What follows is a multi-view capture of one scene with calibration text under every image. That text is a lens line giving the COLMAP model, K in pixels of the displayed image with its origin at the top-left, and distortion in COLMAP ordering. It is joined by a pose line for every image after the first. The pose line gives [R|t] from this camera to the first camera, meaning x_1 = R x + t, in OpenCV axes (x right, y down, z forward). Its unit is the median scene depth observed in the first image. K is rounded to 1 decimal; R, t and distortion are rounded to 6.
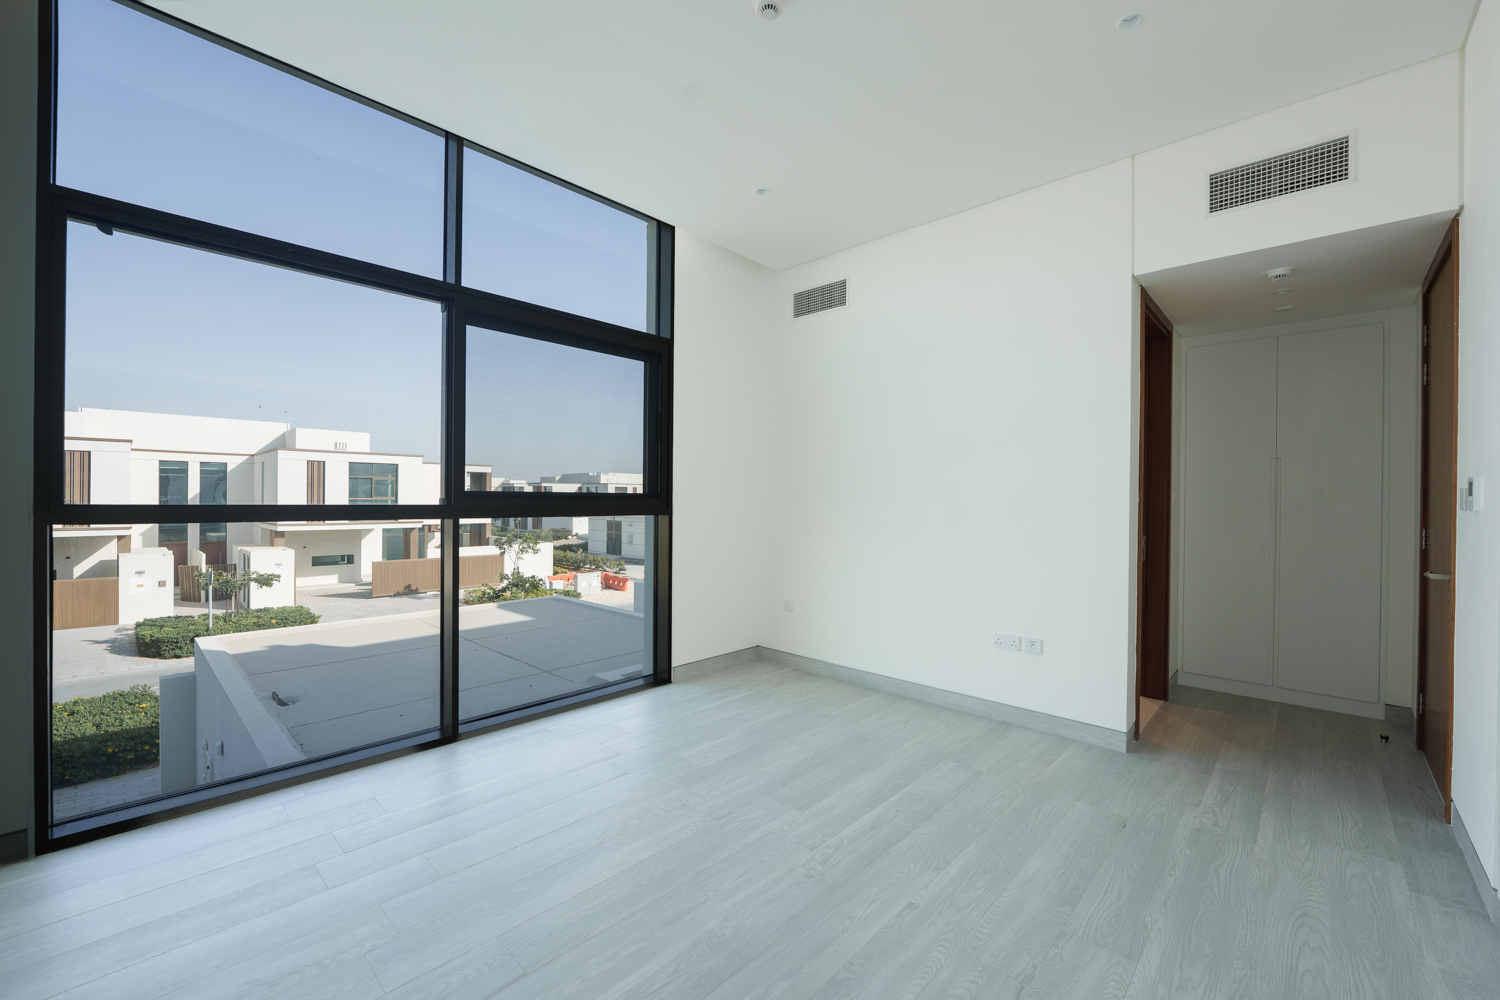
lens RADIAL K [[608.4, 0, 752.4], [0, 608.4, 500.0], [0, 0, 1]] dist [-0.009549, -0.000388]
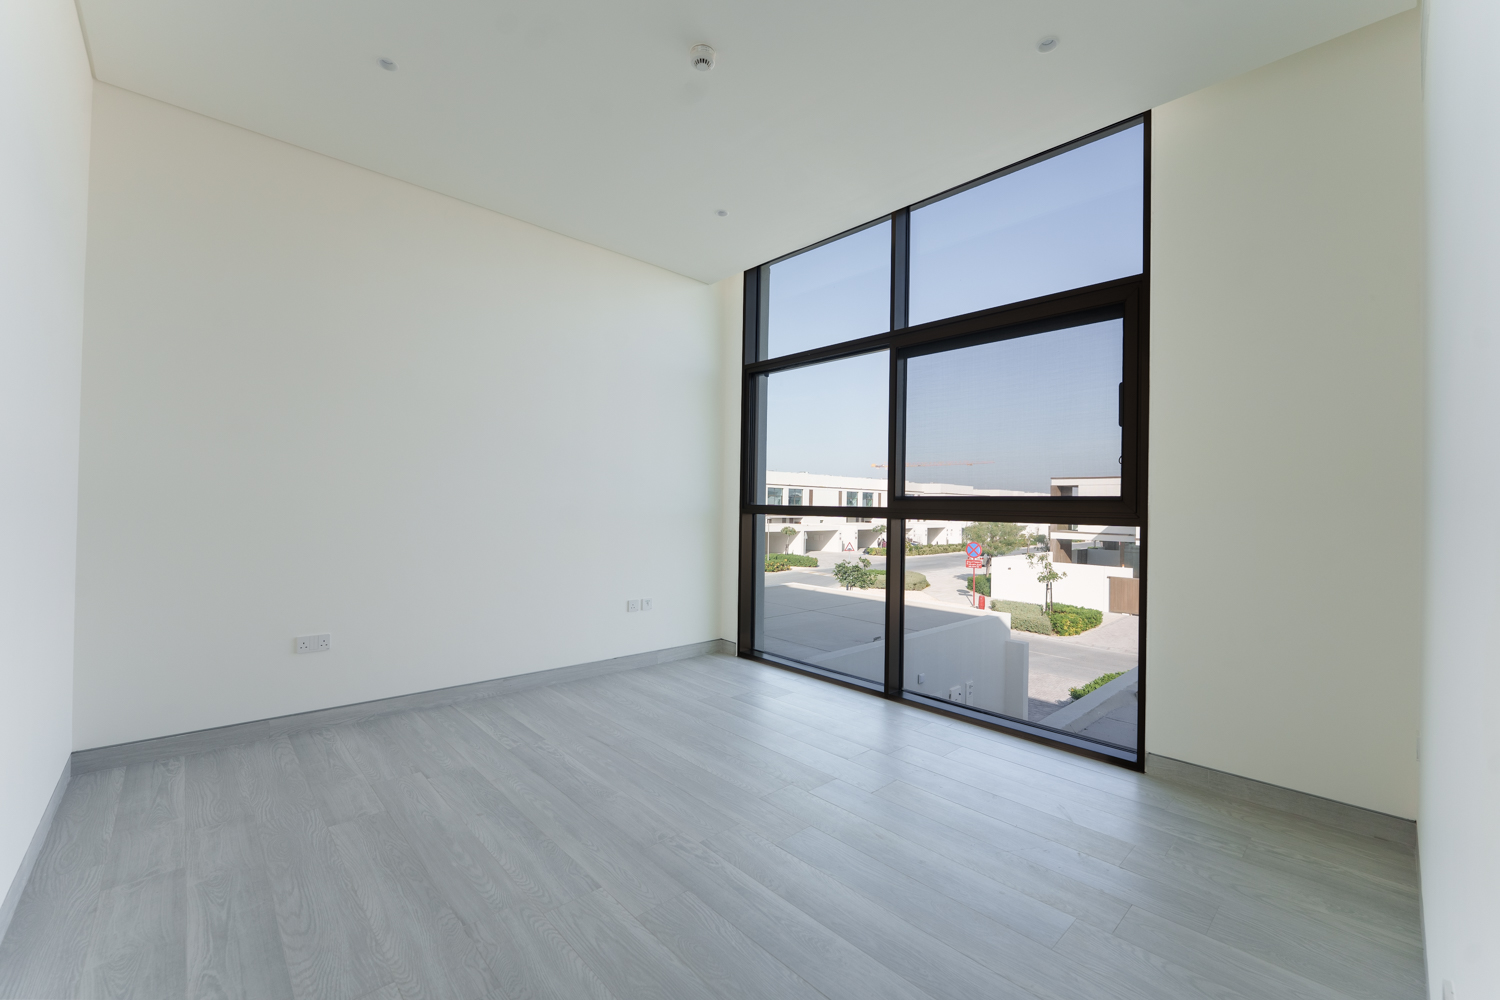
lens RADIAL K [[608.4, 0, 752.1], [0, 608.4, 502.4], [0, 0, 1]] dist [-0.009549, -0.000388]
pose [[-0.065588, -0.013201, -0.997759, 0.931593], [-0.020218, 0.999725, -0.011898, 0.021813], [0.997642, 0.019392, -0.065837, 0.964757]]
